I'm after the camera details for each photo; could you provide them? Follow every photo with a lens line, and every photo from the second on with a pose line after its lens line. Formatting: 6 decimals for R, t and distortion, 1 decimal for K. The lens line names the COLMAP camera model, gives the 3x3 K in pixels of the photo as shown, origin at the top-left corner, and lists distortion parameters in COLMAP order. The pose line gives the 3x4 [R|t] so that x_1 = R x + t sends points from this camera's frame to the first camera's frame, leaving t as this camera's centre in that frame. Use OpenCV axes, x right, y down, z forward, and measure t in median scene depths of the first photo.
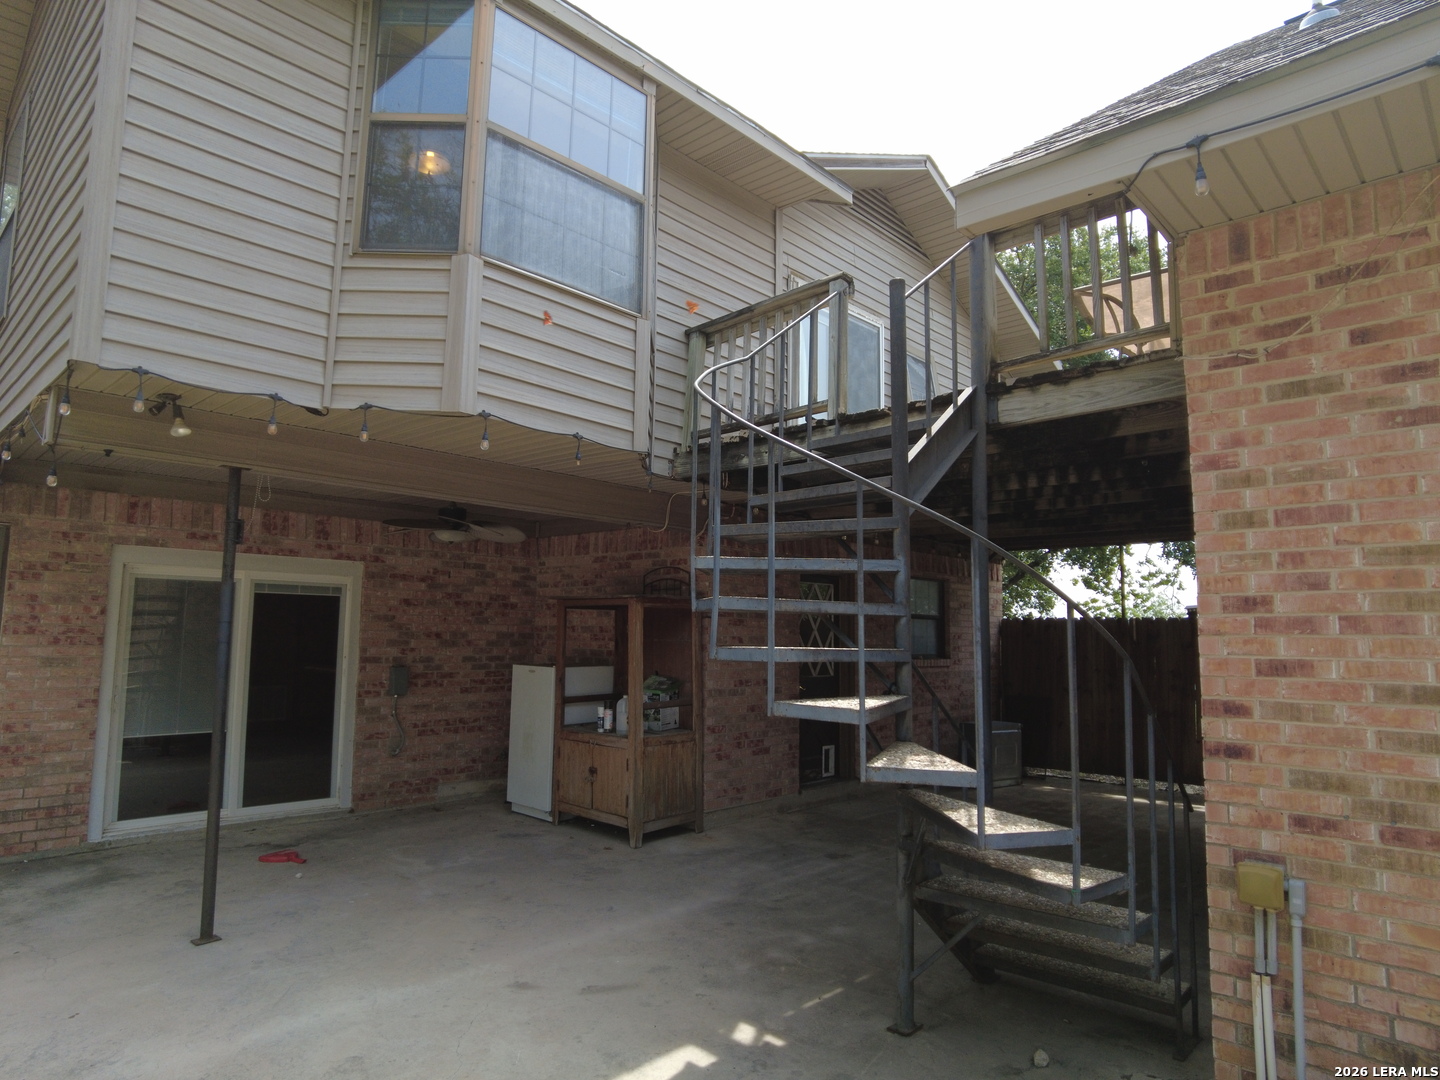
lens RADIAL K [[864.8, 0, 720.0], [0, 864.8, 540.0], [0, 0, 1]] dist [0.001777, 0.000278]
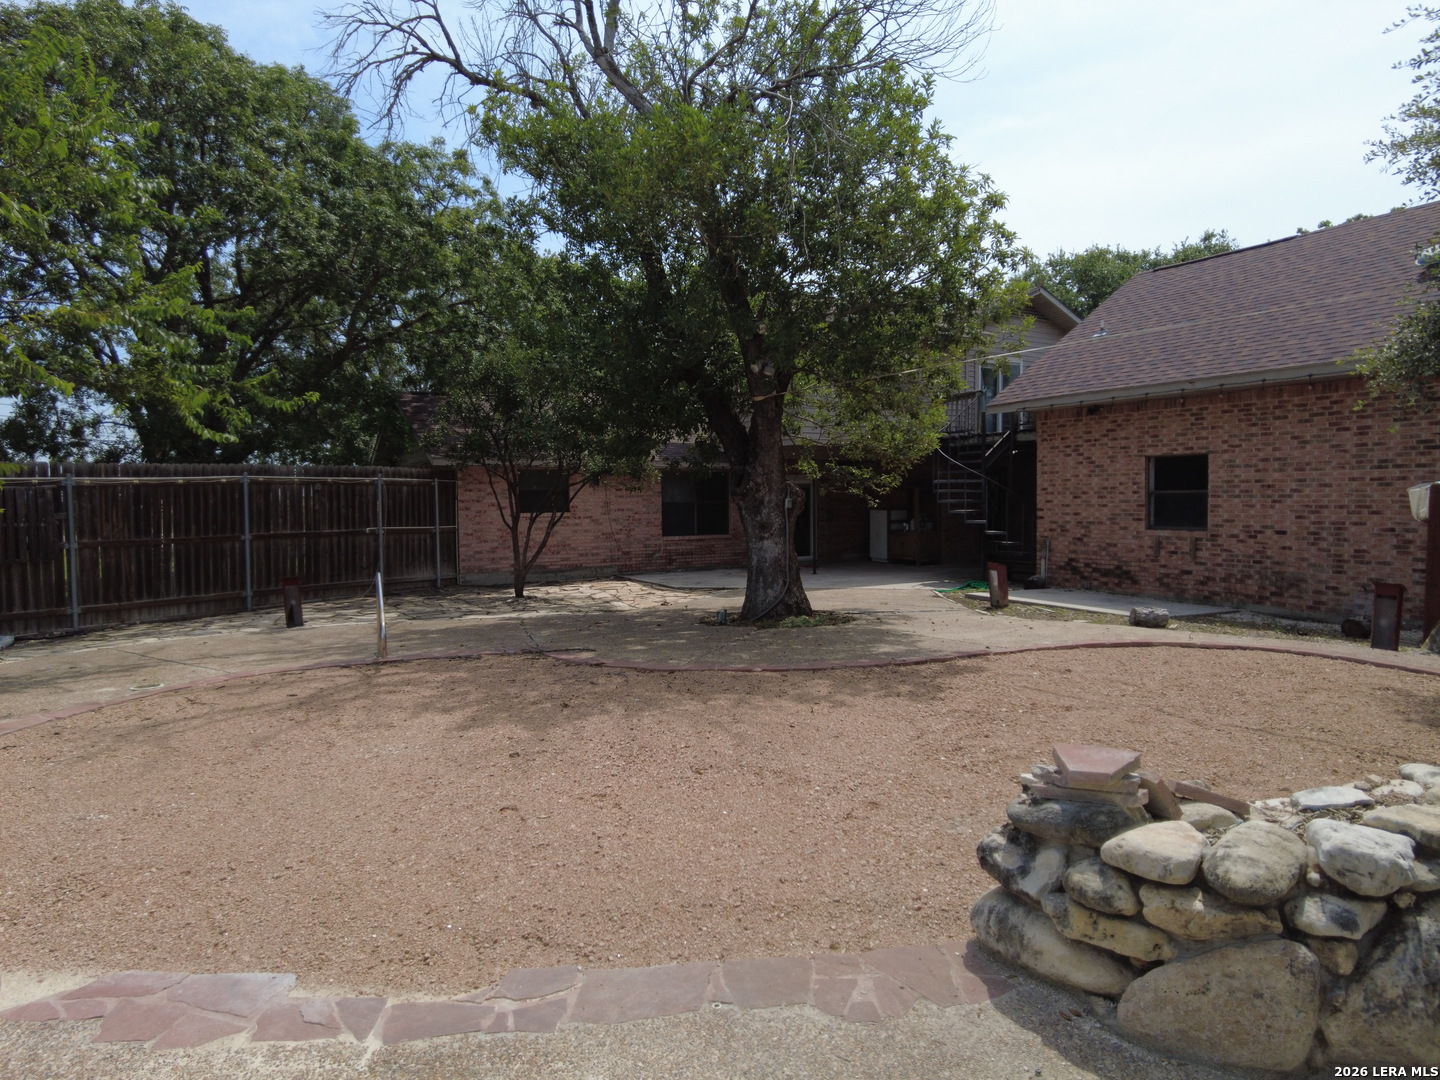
lens RADIAL K [[864.8, 0, 720.0], [0, 864.8, 540.0], [0, 0, 1]] dist [0.001777, 0.000278]
pose [[0.957783, 0.001047, -0.287491, 0.238700], [0.041451, 0.989042, 0.141696, -0.426297], [0.284489, -0.147630, 0.947244, -4.365916]]
